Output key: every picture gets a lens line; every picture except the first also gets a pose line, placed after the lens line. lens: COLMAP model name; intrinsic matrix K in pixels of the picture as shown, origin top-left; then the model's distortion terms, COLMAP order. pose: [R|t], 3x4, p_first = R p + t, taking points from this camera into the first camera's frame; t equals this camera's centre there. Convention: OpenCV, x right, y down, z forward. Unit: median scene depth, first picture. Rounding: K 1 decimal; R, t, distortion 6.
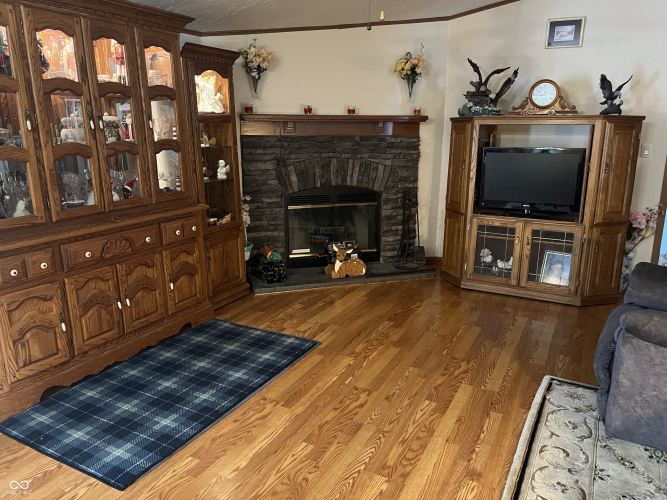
lens RADIAL K [[499.7, 0, 333.5], [0, 499.7, 250.0], [0, 0, 1]] dist [0.057097, -0.064095]
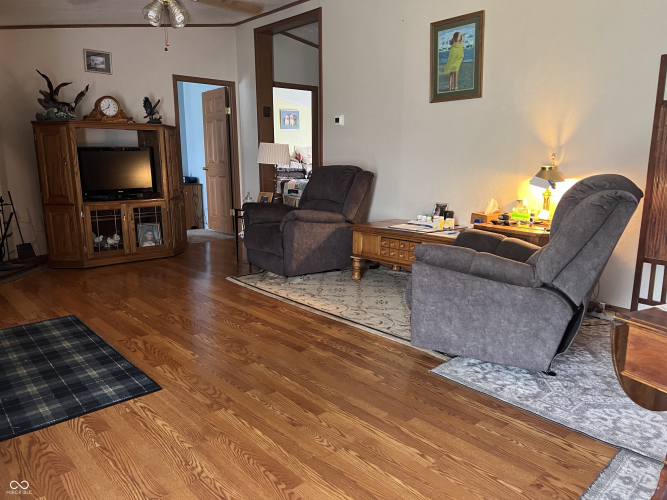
lens RADIAL K [[497.9, 0, 329.1], [0, 497.9, 254.0], [0, 0, 1]] dist [0.066770, -0.072612]
pose [[0.355536, -0.185347, 0.916101, -0.641750], [0.229523, 0.967442, 0.106657, 0.052828], [-0.906043, 0.172345, 0.386502, 0.036868]]
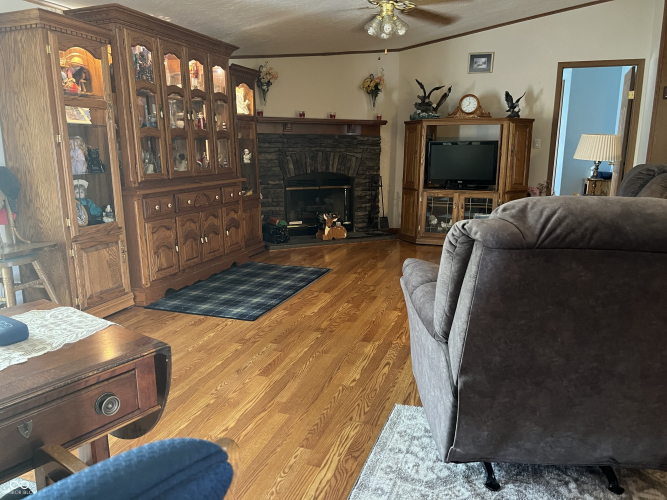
lens RADIAL K [[497.9, 0, 329.1], [0, 497.9, 254.0], [0, 0, 1]] dist [0.066770, -0.072612]
pose [[0.990442, -0.028375, 0.134982, -0.181336], [0.032392, 0.999092, -0.027662, 0.142536], [-0.134074, 0.031770, 0.990462, -0.348524]]
